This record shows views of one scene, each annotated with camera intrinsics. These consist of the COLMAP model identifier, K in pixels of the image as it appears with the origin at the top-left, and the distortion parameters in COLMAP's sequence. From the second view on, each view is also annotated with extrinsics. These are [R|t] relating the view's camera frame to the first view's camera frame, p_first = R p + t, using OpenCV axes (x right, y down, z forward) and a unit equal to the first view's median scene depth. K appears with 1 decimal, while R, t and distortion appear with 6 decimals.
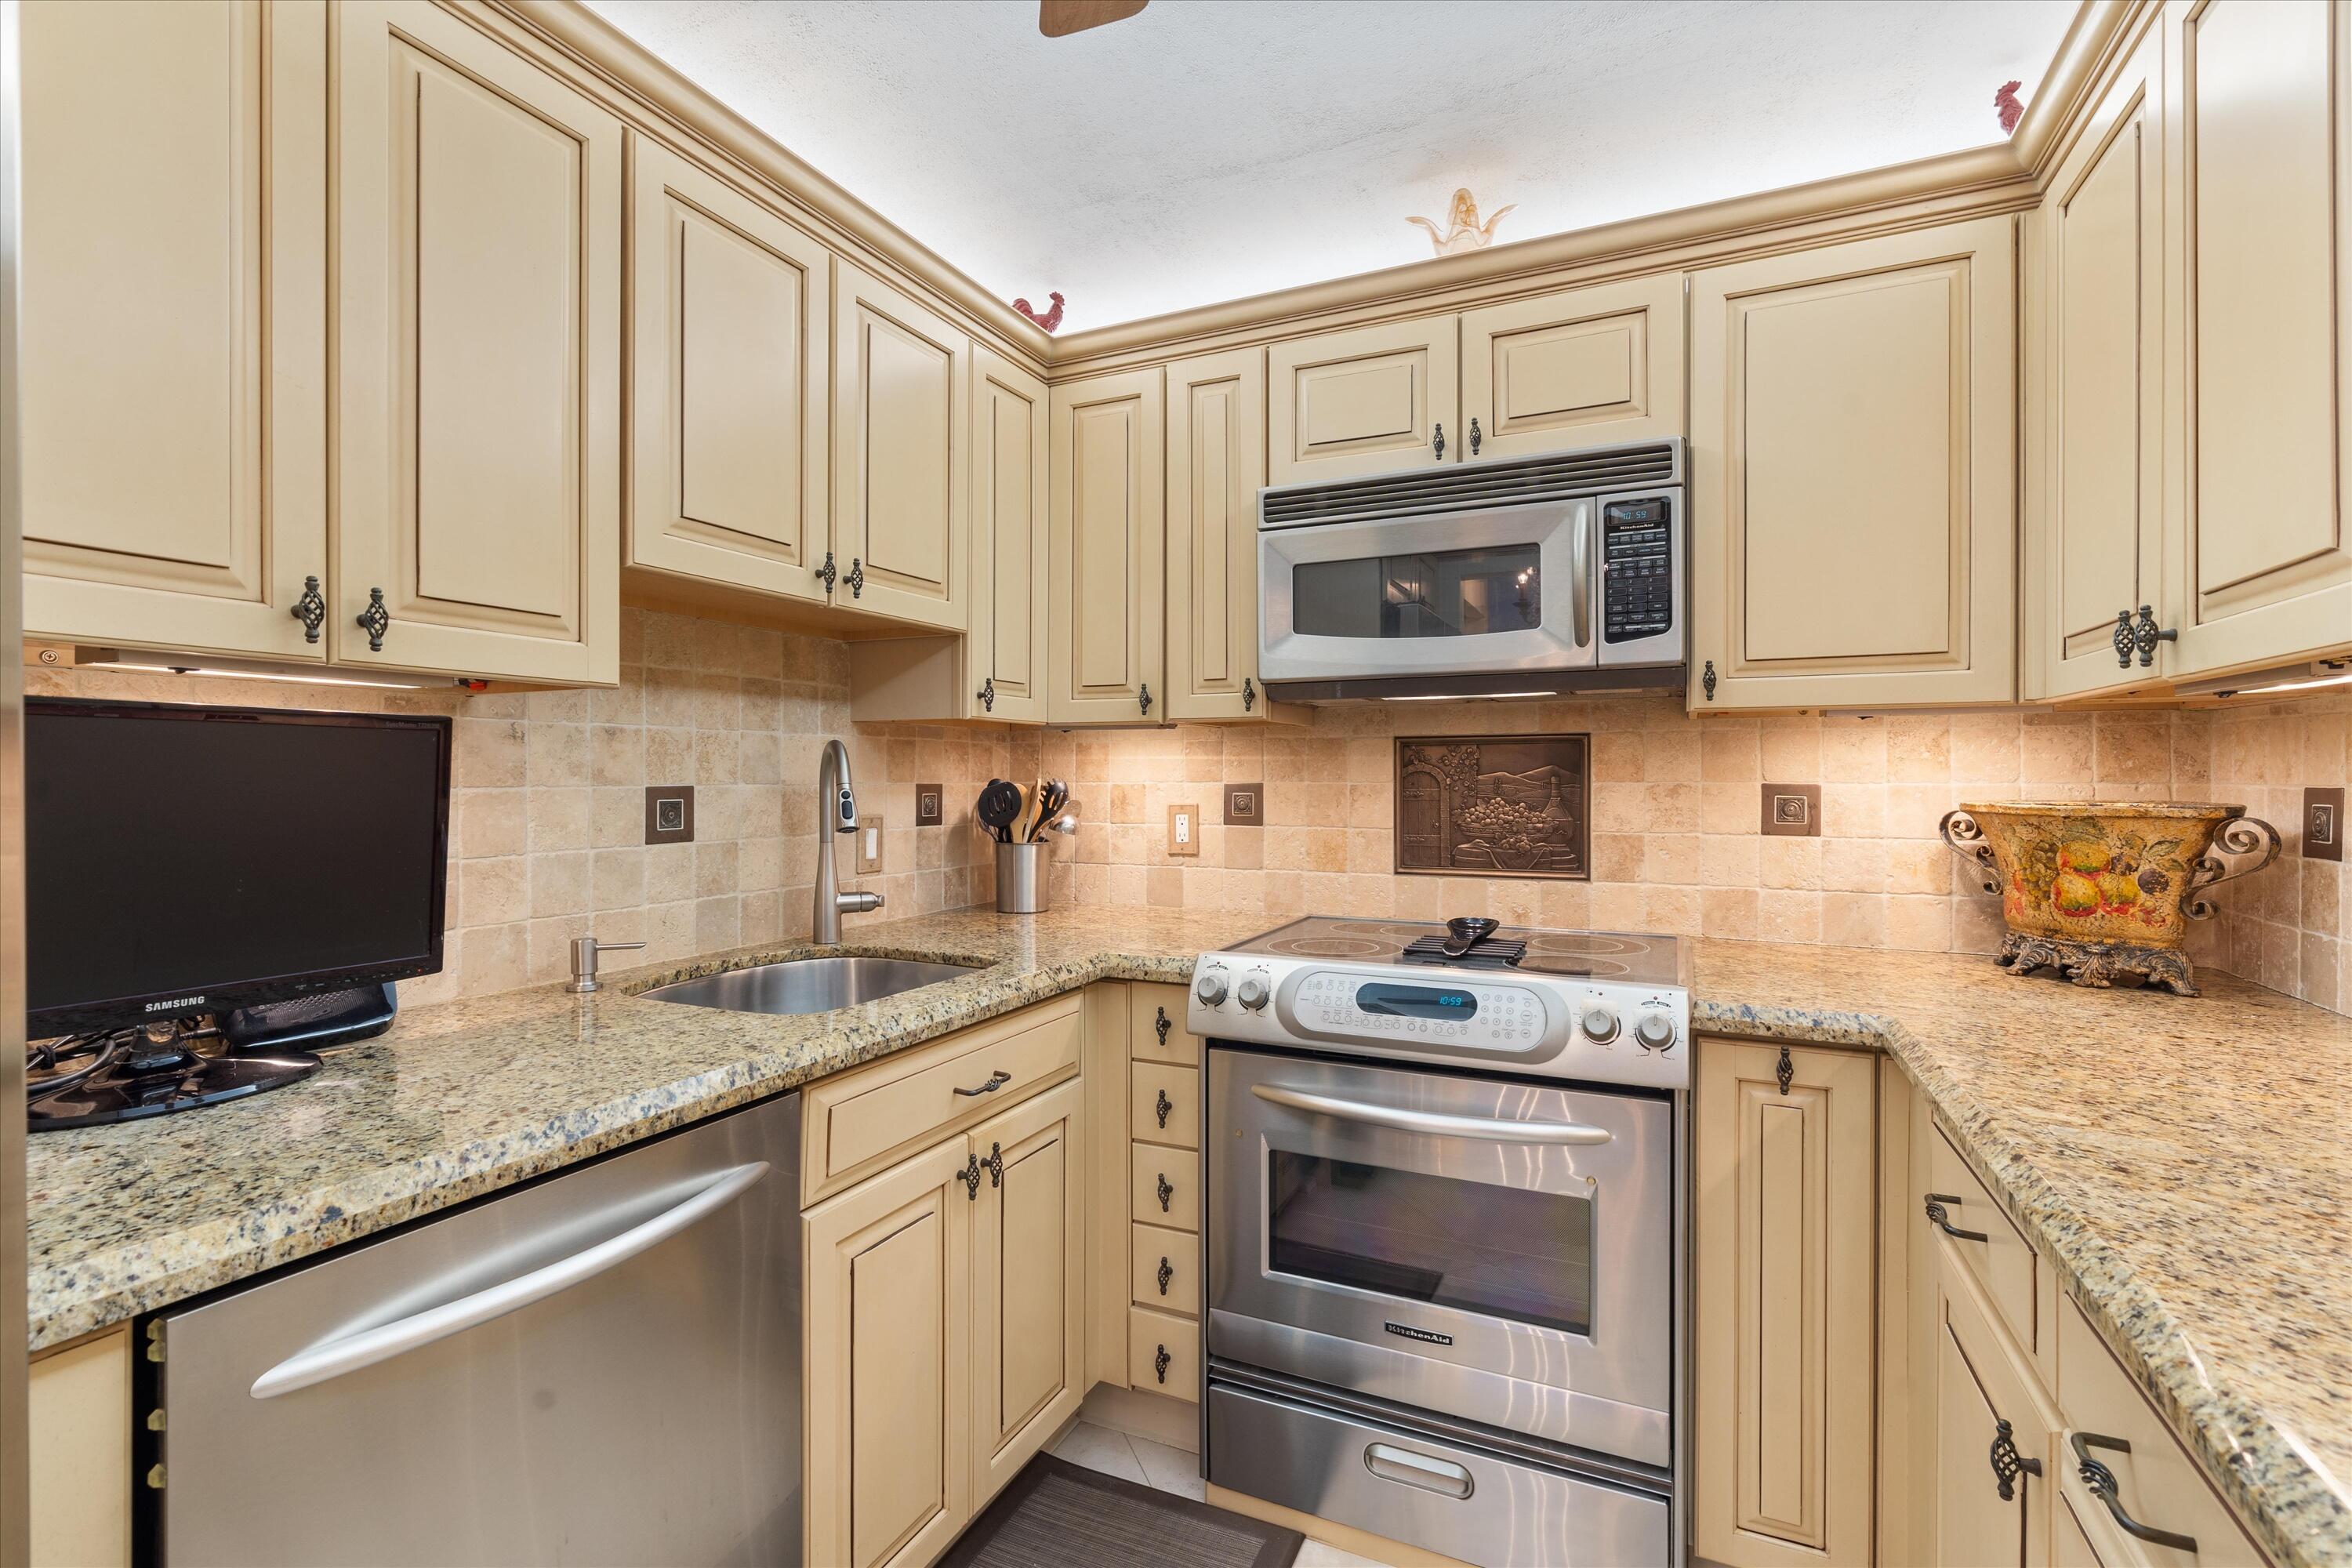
lens RADIAL K [[1067.9, 0, 1170.9], [0, 1067.9, 781.7], [0, 0, 1]] dist [0.003227, 0.000193]
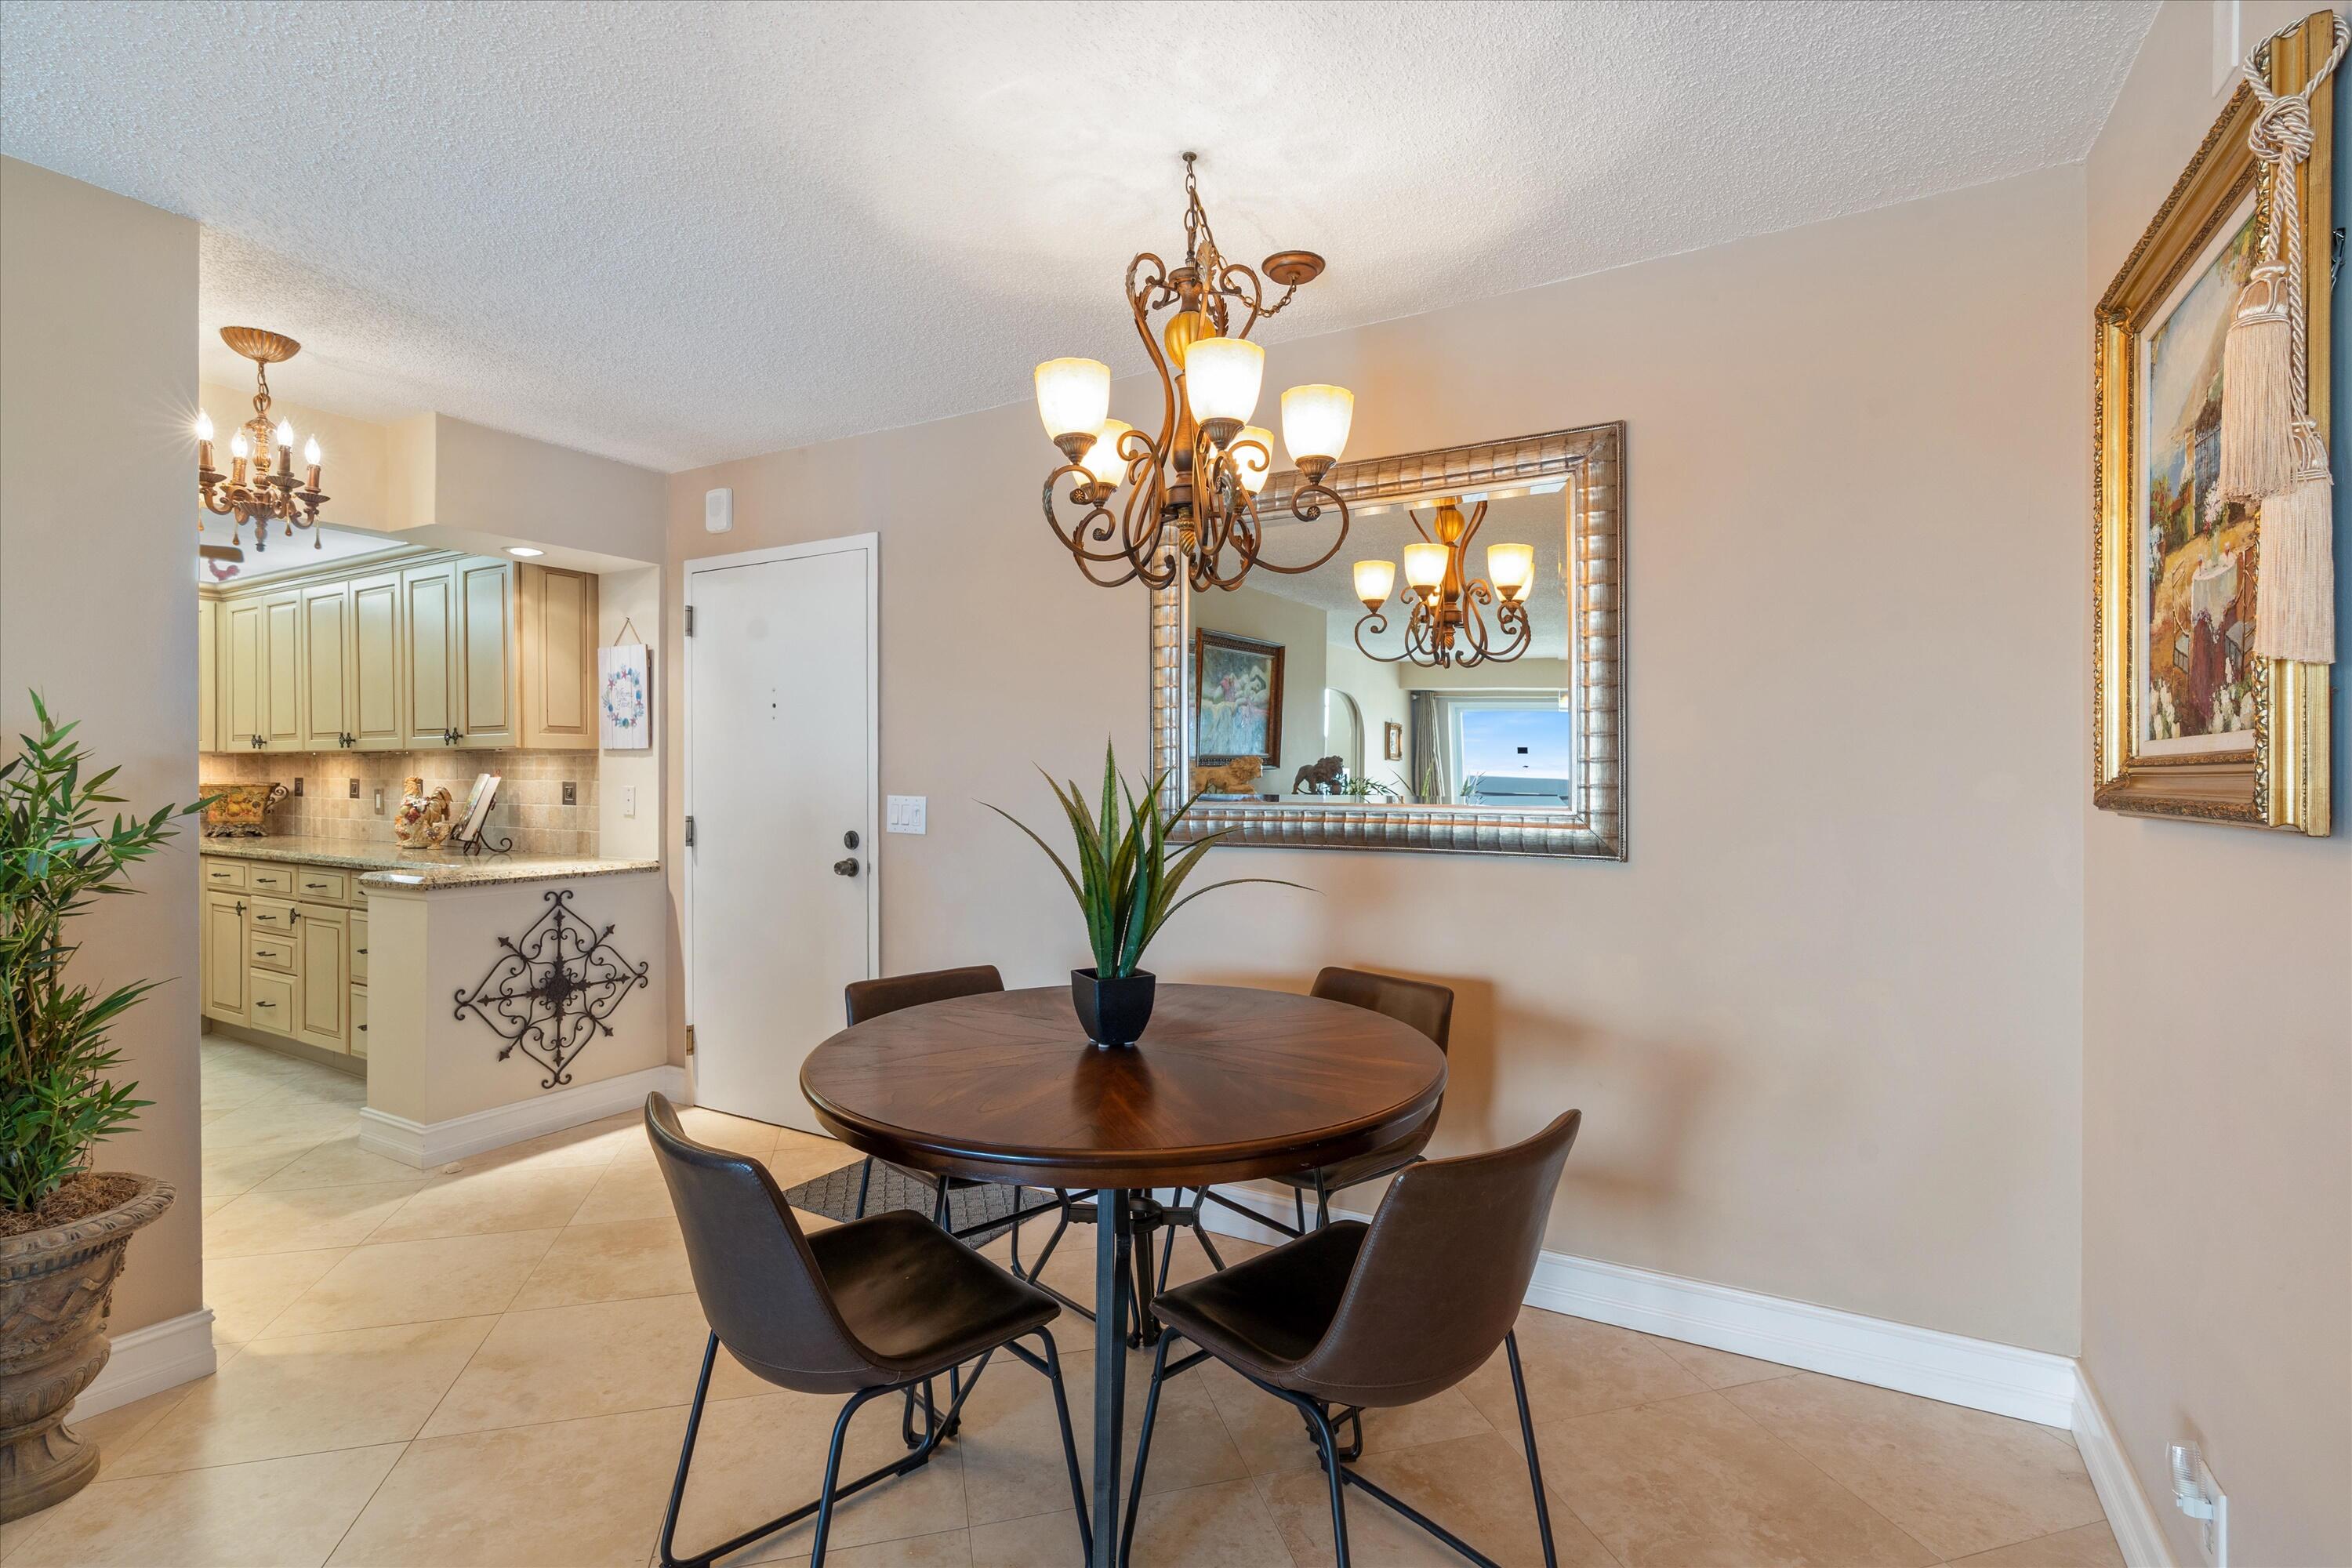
lens RADIAL K [[1067.9, 0, 1174.1], [0, 1067.9, 783.1], [0, 0, 1]] dist [0.003227, 0.000193]
pose [[0.077014, -0.010248, 0.996977, -2.313967], [0.002883, 0.999945, 0.010056, -0.003383], [-0.997026, 0.002099, 0.077040, -2.235656]]
